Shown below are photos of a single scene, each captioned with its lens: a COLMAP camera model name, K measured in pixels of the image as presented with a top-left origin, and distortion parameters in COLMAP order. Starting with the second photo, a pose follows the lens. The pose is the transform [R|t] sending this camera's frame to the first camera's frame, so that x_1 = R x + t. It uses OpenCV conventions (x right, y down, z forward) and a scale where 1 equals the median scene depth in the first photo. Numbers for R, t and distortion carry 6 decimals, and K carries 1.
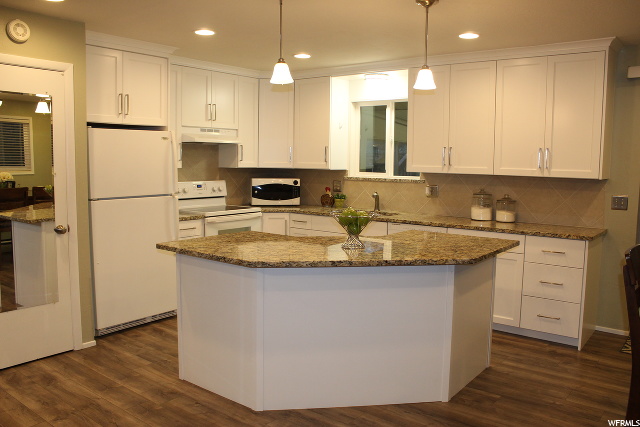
lens RADIAL K [[530.8, 0, 320.0], [0, 530.8, 213.5], [0, 0, 1]] dist [-0.170957, 0.156369]
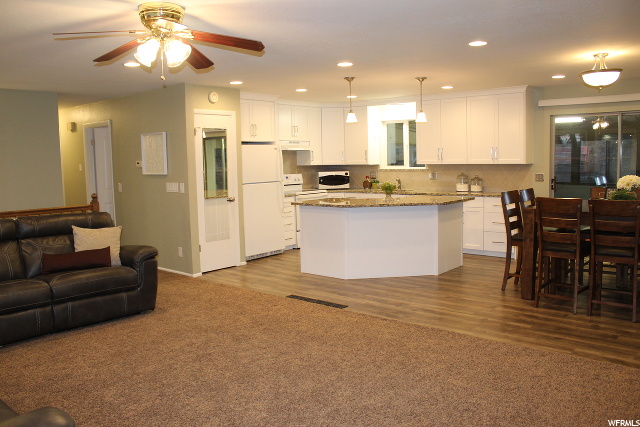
lens RADIAL K [[530.8, 0, 320.0], [0, 530.8, 213.5], [0, 0, 1]] dist [-0.170957, 0.156369]
pose [[0.998651, -0.030690, -0.041878, -0.070243], [0.030717, 0.999528, -0.000004, 0.063220], [0.041858, -0.001283, 0.999123, -0.629820]]
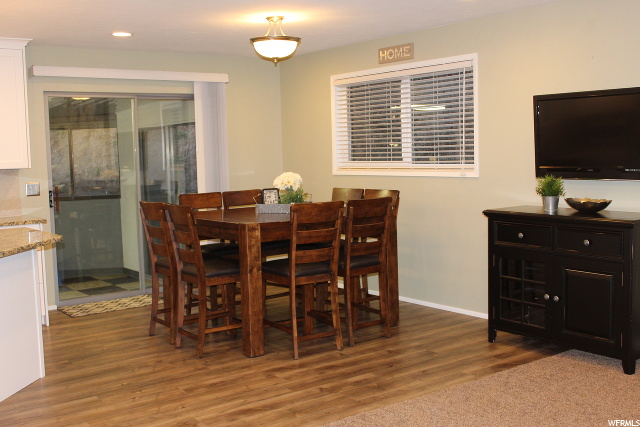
lens RADIAL K [[742.5, 0, 320.0], [0, 742.5, 213.5], [0, 0, 1]] dist [-0.085649, 0.081536]
pose [[0.265042, -0.105569, 0.958440, -0.600769], [0.128200, 0.989022, 0.073486, -0.005164], [-0.955676, 0.103395, 0.275666, -0.002846]]
